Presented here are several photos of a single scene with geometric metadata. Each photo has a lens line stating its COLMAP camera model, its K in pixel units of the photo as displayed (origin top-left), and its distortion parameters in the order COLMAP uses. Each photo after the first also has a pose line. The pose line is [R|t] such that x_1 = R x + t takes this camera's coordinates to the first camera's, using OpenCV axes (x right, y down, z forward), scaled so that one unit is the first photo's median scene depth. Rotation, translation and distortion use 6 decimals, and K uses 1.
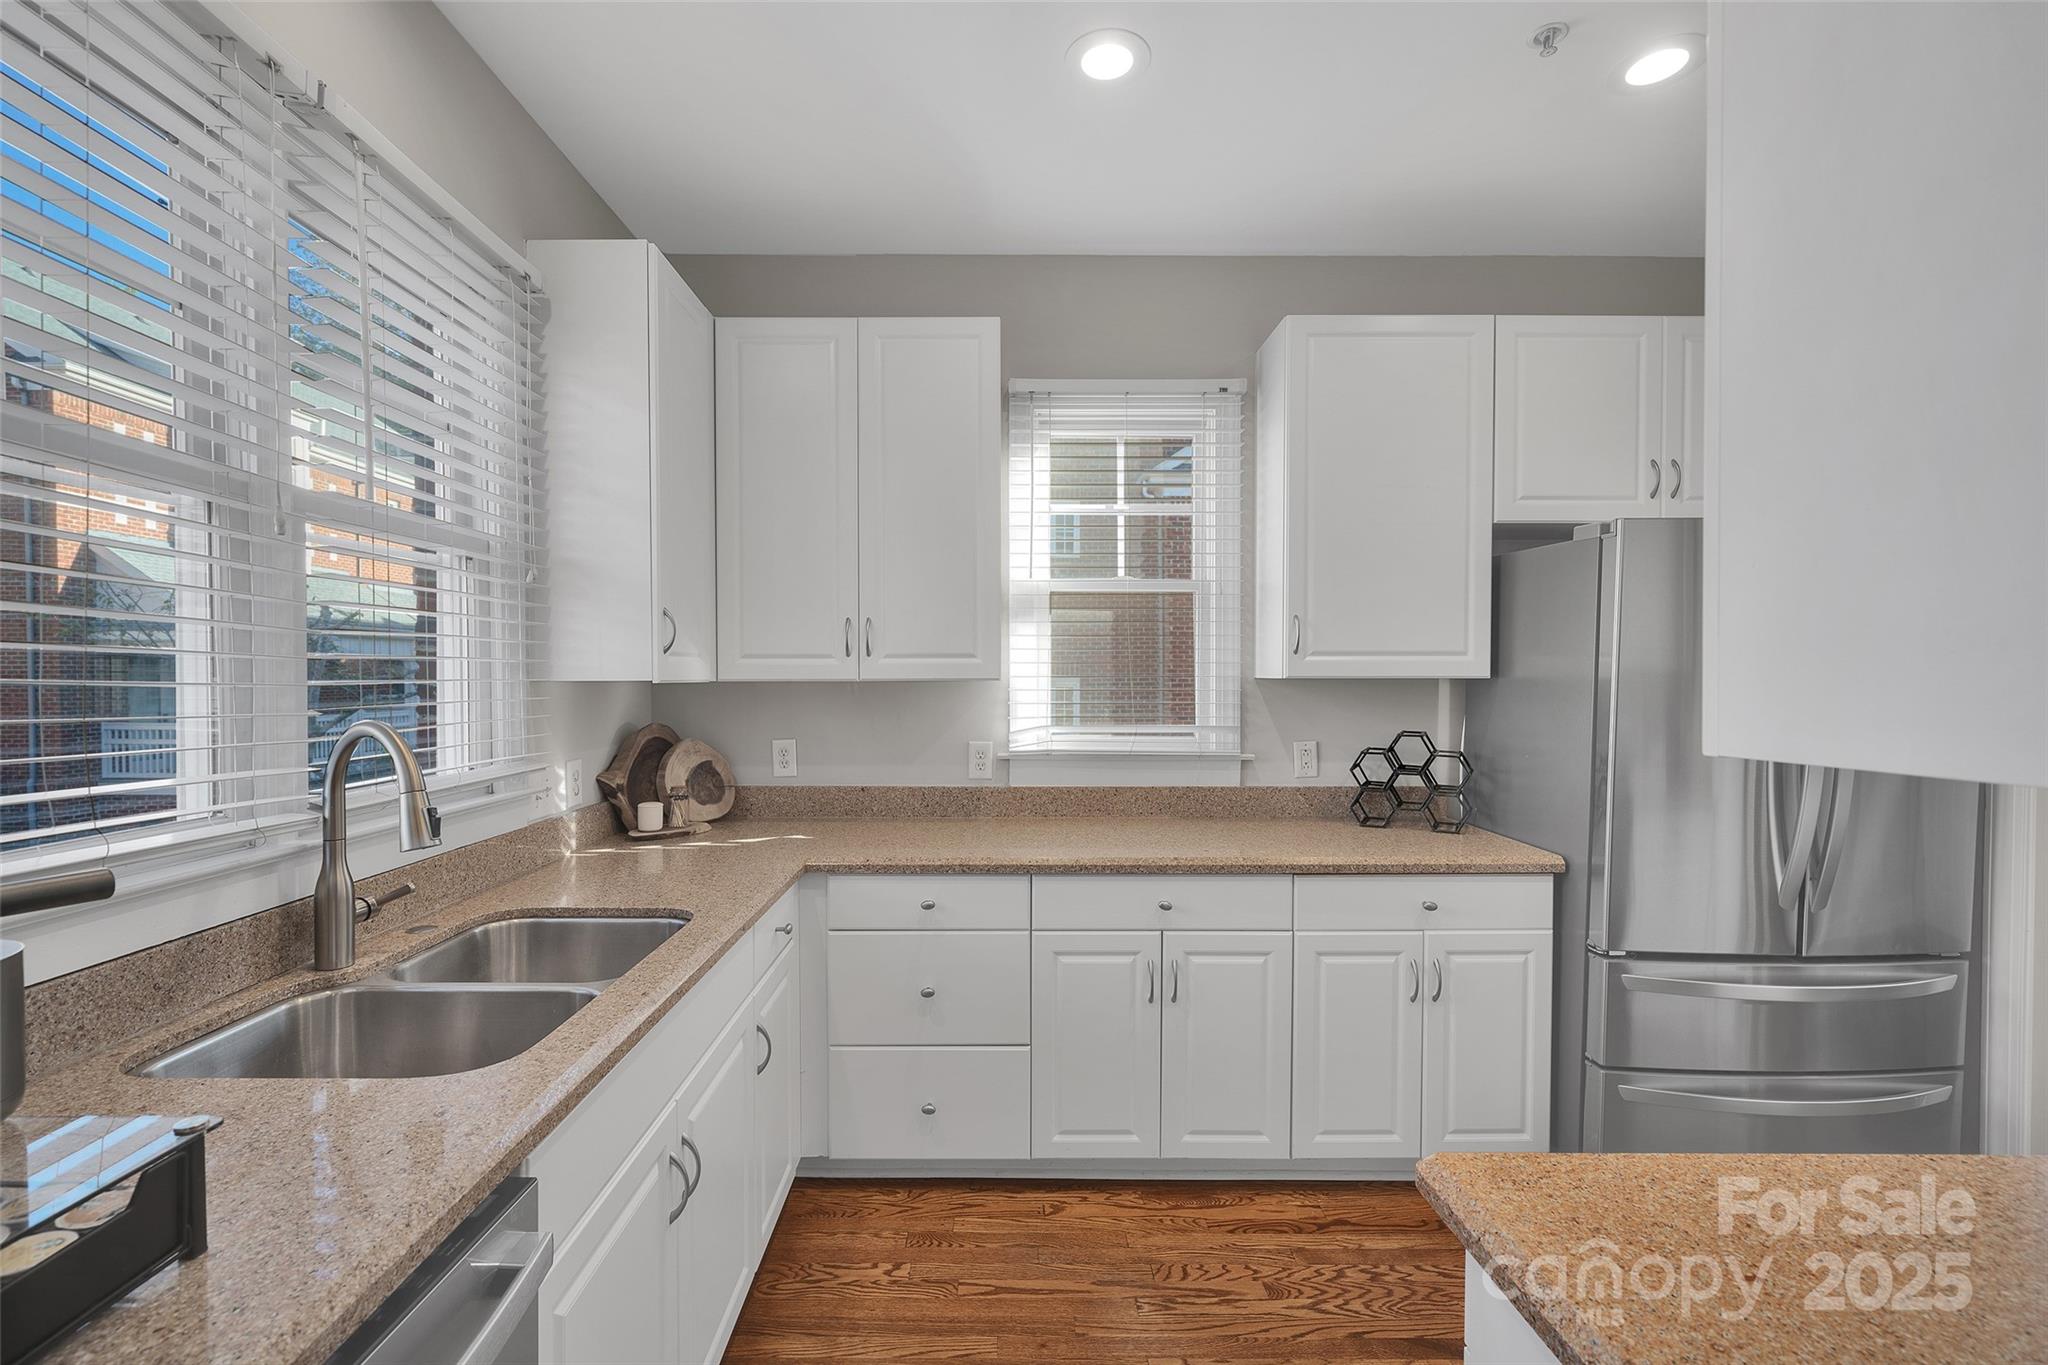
lens RADIAL K [[887.1, 0, 1014.4], [0, 887.1, 689.5], [0, 0, 1]] dist [-0.001933, 0.000455]
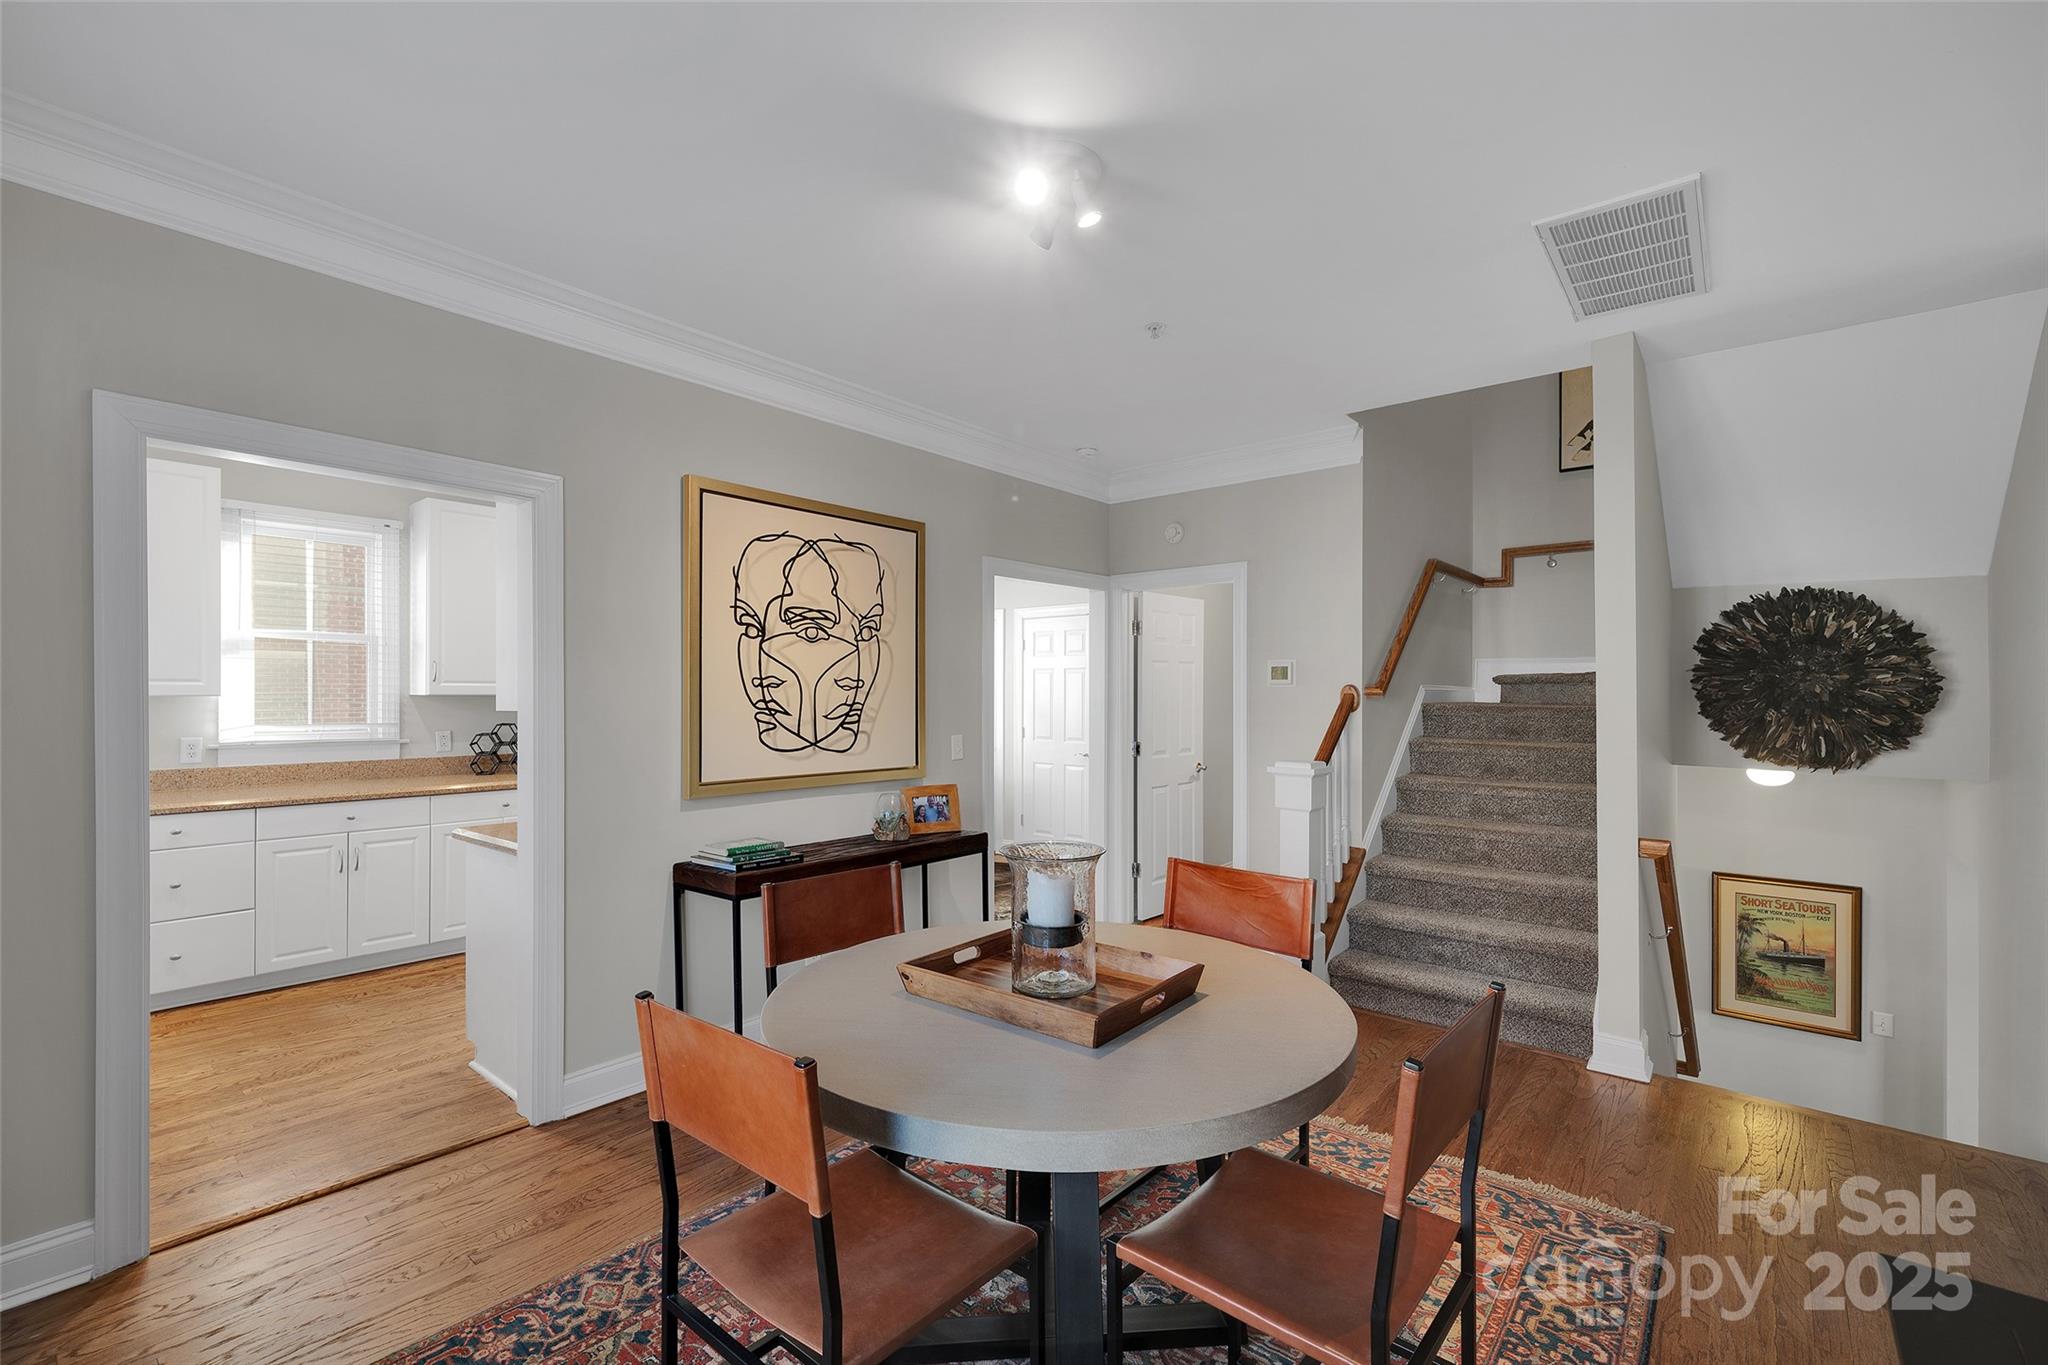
lens RADIAL K [[887.1, 0, 998.5], [0, 887.1, 695.7], [0, 0, 1]] dist [-0.001933, 0.000455]
pose [[0.669403, 0.001813, 0.742897, -0.249799], [0.007907, 0.999923, -0.009564, 0.015253], [-0.742857, 0.012276, 0.669337, -1.036444]]
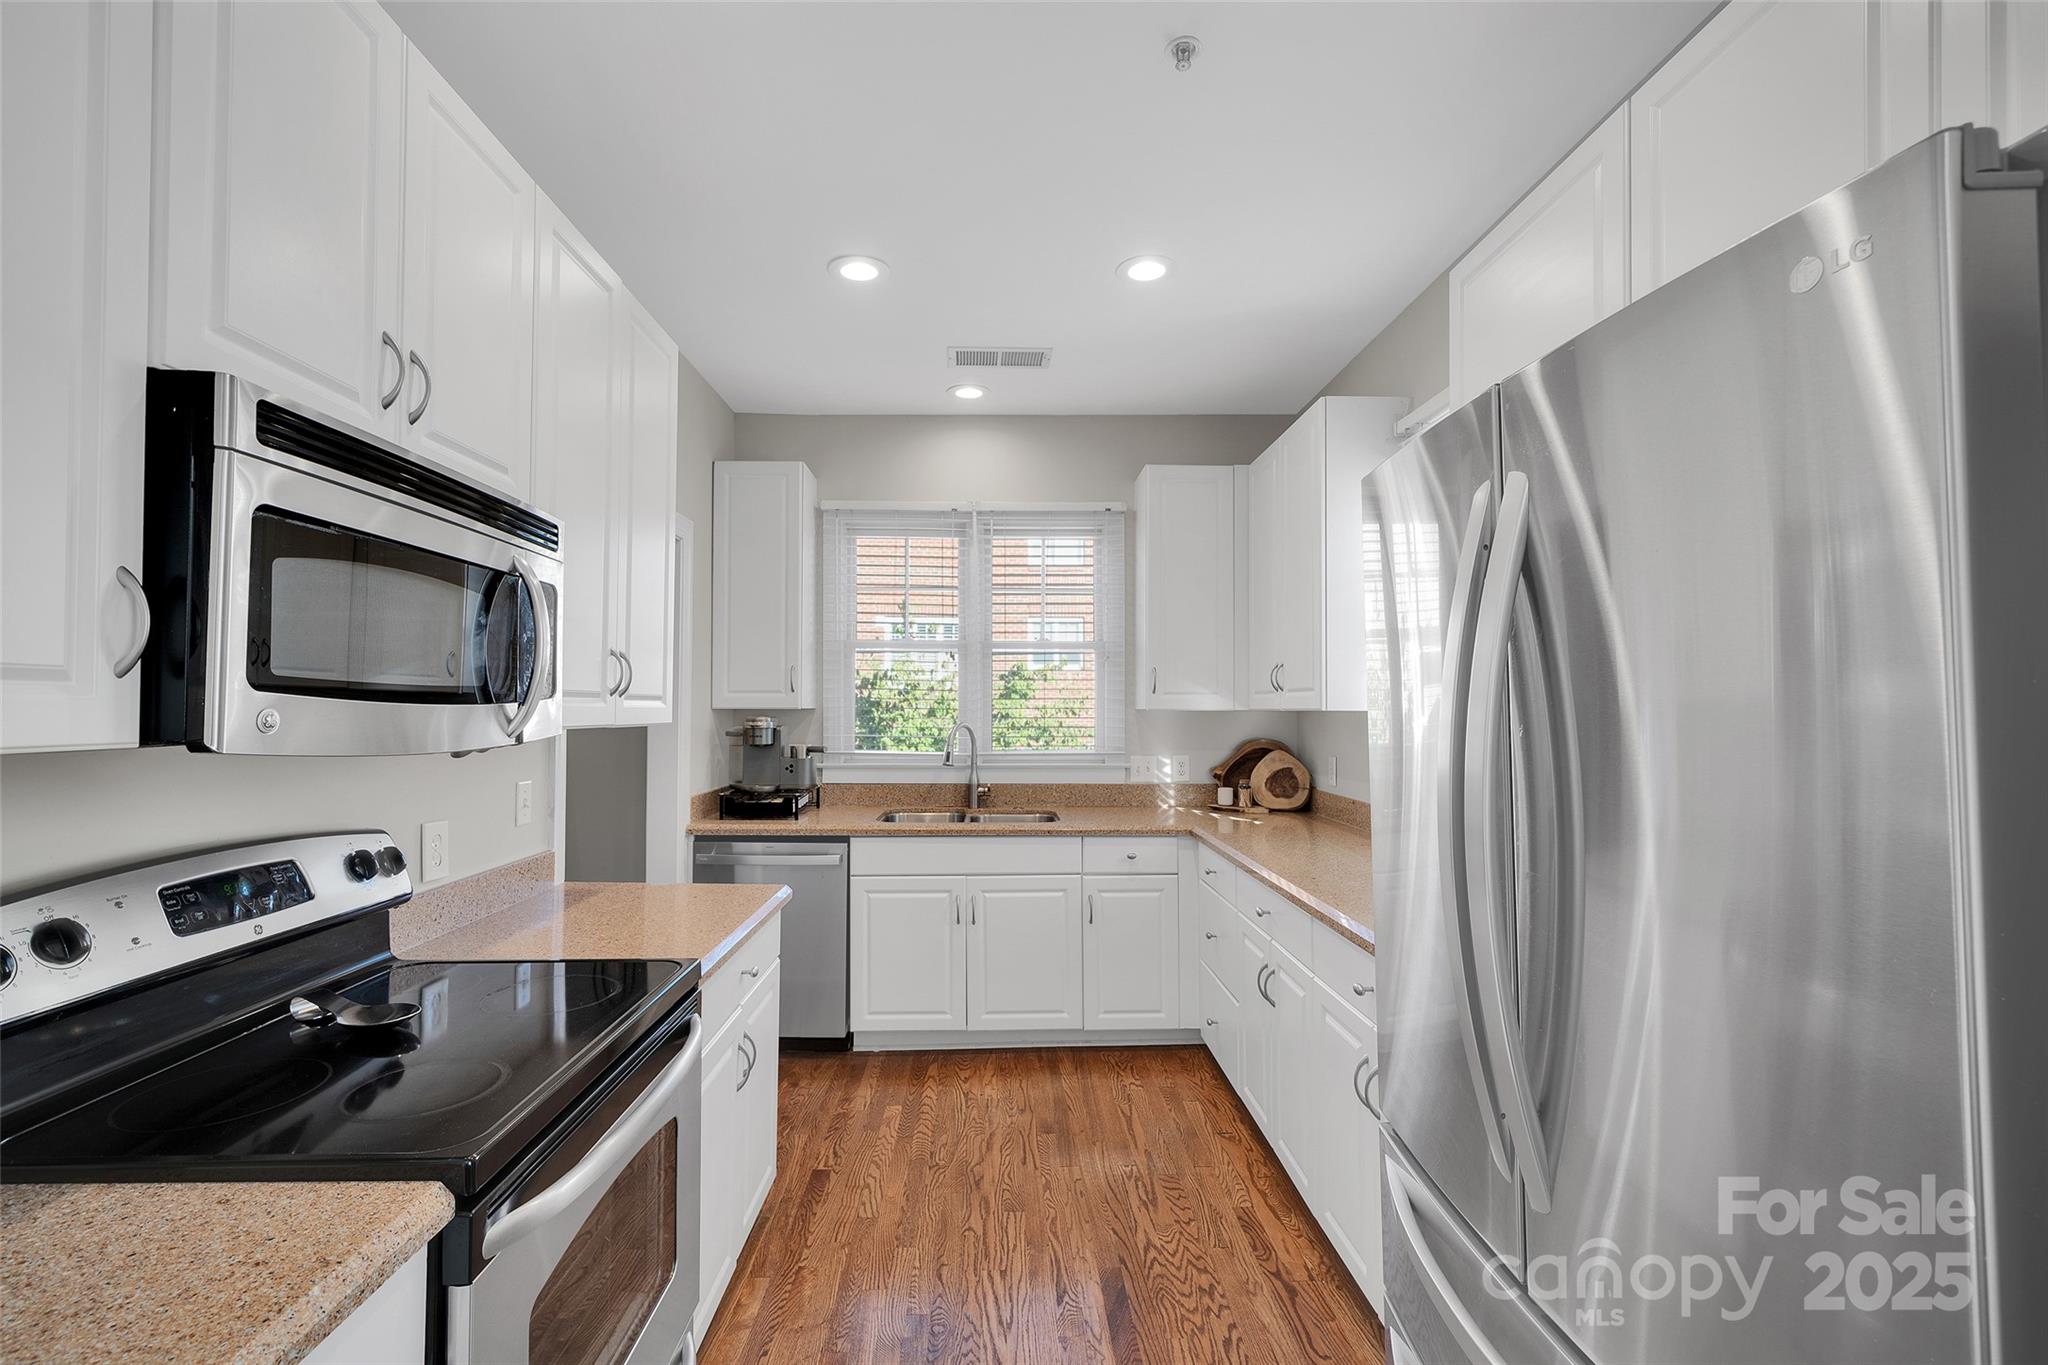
lens RADIAL K [[887.1, 0, 1002.9], [0, 887.1, 699.1], [0, 0, 1]] dist [-0.001933, 0.000455]
pose [[-0.007276, -0.020269, -0.999768, 1.069805], [-0.018724, 0.999622, -0.020129, 0.009883], [0.999798, 0.018573, -0.007653, 0.571777]]
